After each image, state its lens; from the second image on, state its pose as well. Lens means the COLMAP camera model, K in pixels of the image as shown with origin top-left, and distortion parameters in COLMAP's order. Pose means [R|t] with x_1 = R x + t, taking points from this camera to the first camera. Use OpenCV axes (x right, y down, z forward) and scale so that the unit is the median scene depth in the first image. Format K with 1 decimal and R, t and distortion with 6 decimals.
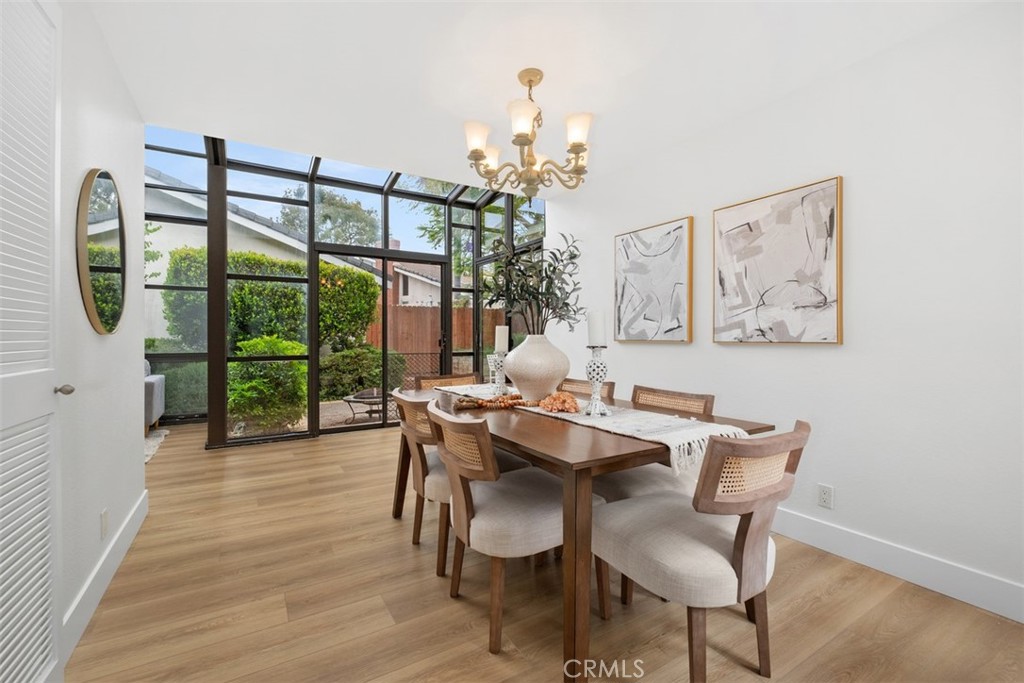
lens RADIAL K [[435.8, 0, 518.7], [0, 435.8, 337.4], [0, 0, 1]] dist [-0.001350, -0.000032]
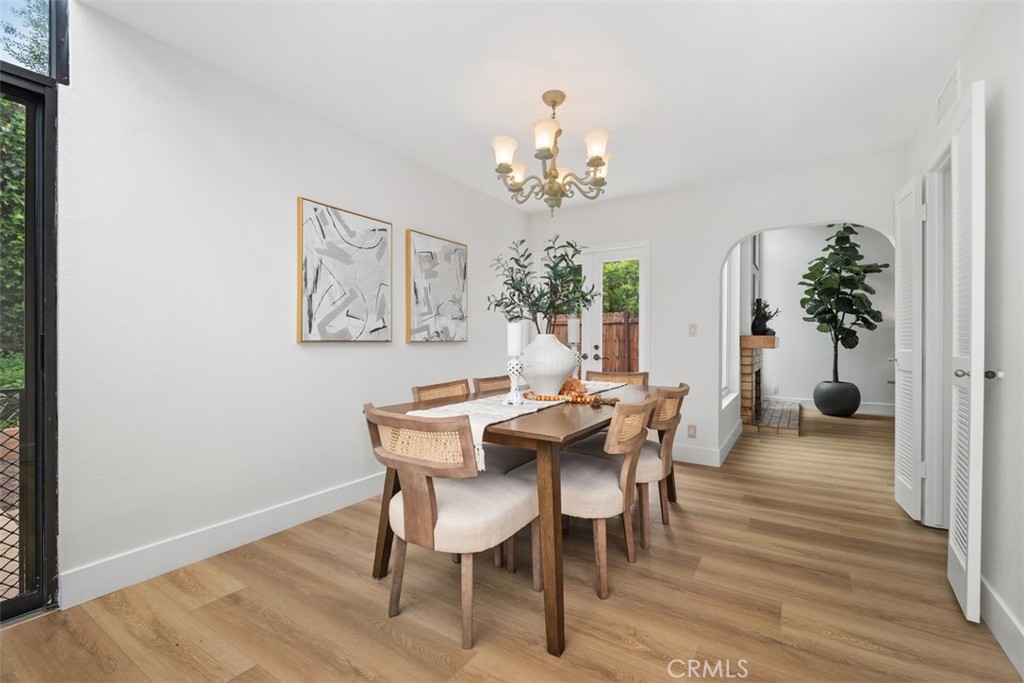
lens RADIAL K [[438.8, 0, 511.7], [0, 438.8, 340.4], [0, 0, 1]] dist [-0.001689, -0.004908]
pose [[-0.417132, 0.000344, 0.908846, -0.756457], [0.002129, 0.999998, 0.000599, 0.007876], [-0.908843, 0.002185, -0.417132, 1.264411]]
